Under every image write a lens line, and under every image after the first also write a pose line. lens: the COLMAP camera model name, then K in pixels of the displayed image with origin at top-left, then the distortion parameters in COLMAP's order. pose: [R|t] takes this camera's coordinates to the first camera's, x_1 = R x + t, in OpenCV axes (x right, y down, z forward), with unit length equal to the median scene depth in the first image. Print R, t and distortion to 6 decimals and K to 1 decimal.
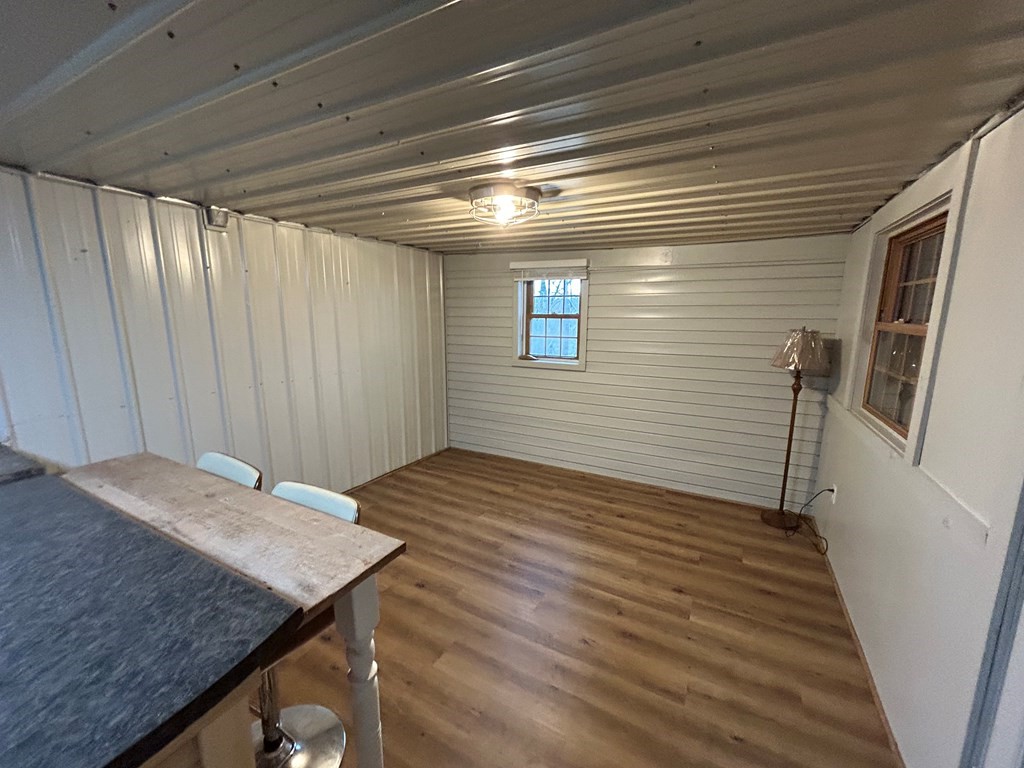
lens RADIAL K [[411.2, 0, 514.0], [0, 411.2, 386.1], [0, 0, 1]] dist [-0.001278, -0.000048]
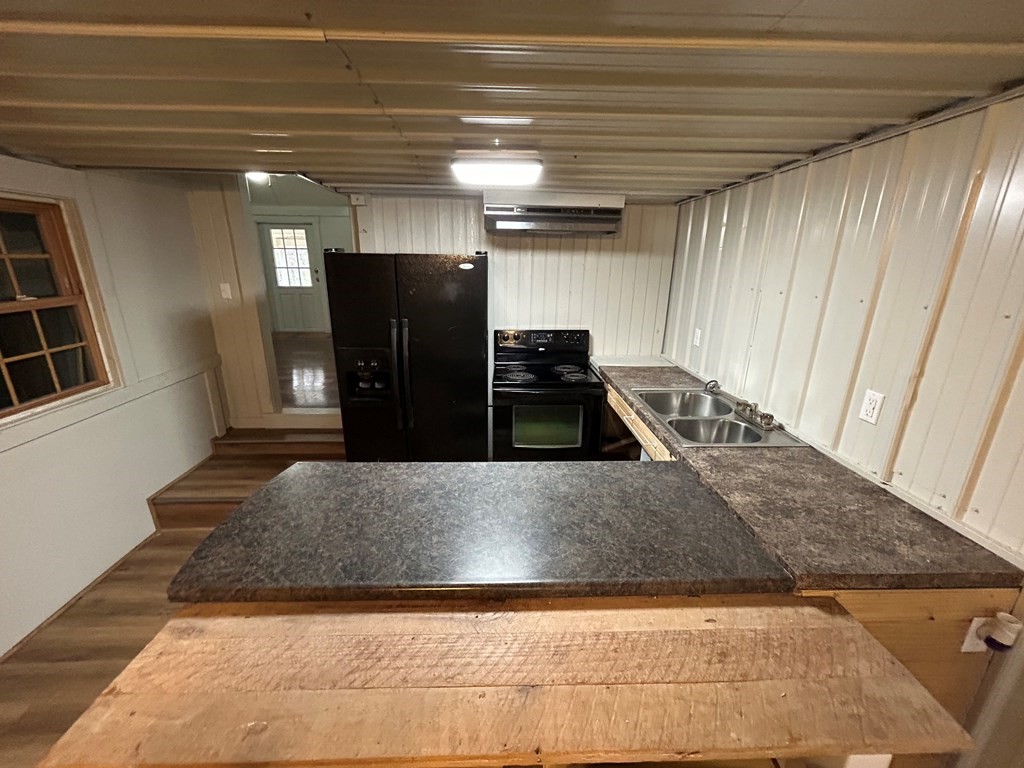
lens RADIAL K [[411.2, 0, 514.0], [0, 411.2, 386.1], [0, 0, 1]] dist [-0.001278, -0.000048]
pose [[-0.857006, 0.135280, -0.497233, -0.430787], [-0.107823, 0.896490, 0.429744, -0.292520], [0.503900, 0.421906, -0.753711, 1.061474]]
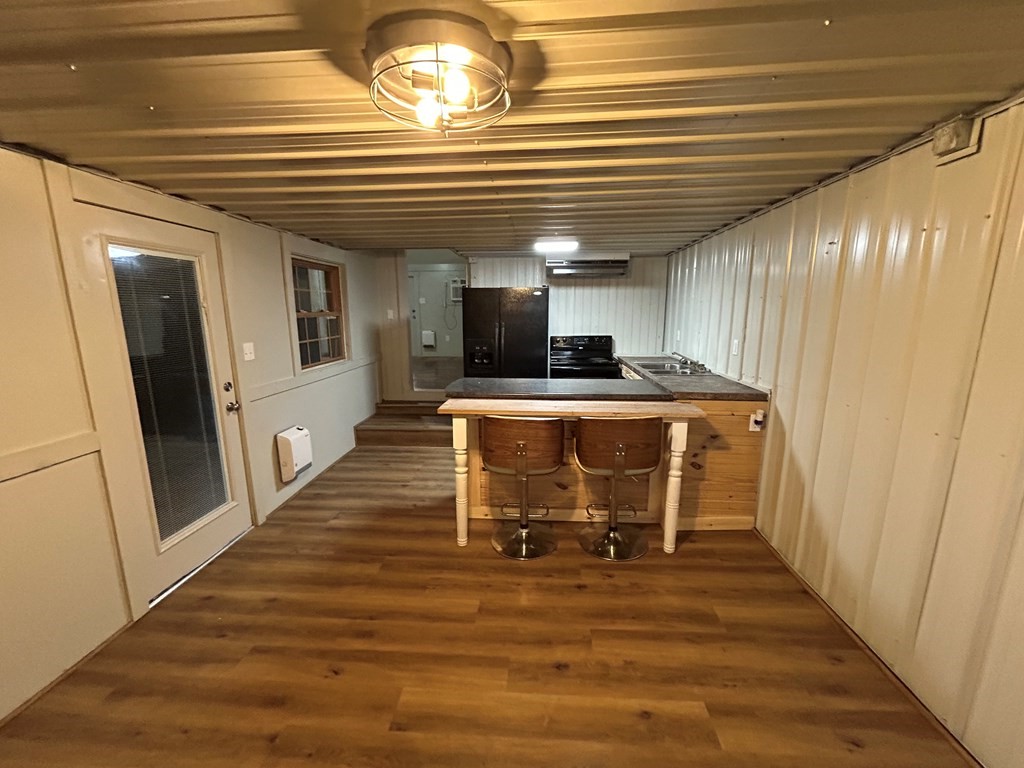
lens RADIAL K [[412.3, 0, 512.0], [0, 412.3, 384.0], [0, 0, 1]] dist [0.001554, -0.000034]
pose [[-0.911064, 0.071934, -0.405941, 0.172476], [-0.073058, 0.940905, 0.330697, -0.343756], [0.405740, 0.330943, -0.851969, 2.043917]]
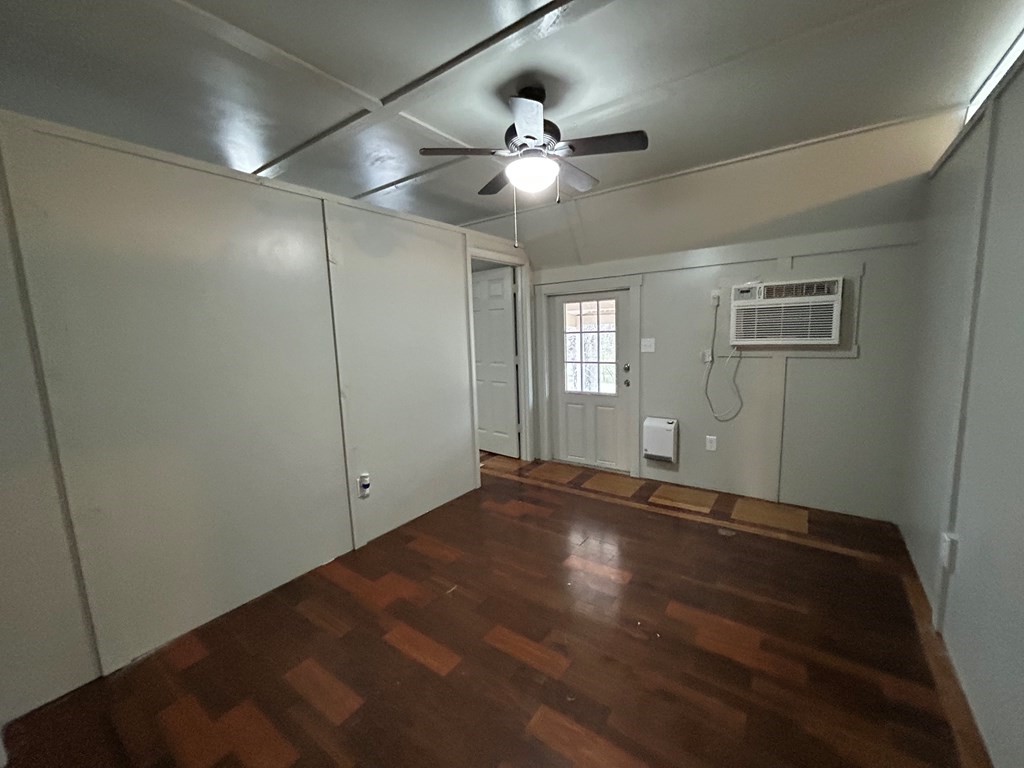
lens RADIAL K [[411.2, 0, 514.0], [0, 411.2, 386.1], [0, 0, 1]] dist [-0.001278, -0.000048]
pose [[-0.992168, 0.012662, 0.124269, -0.592776], [0.050075, 0.951729, 0.302826, 0.012974], [-0.114436, 0.306677, -0.944909, -1.200343]]
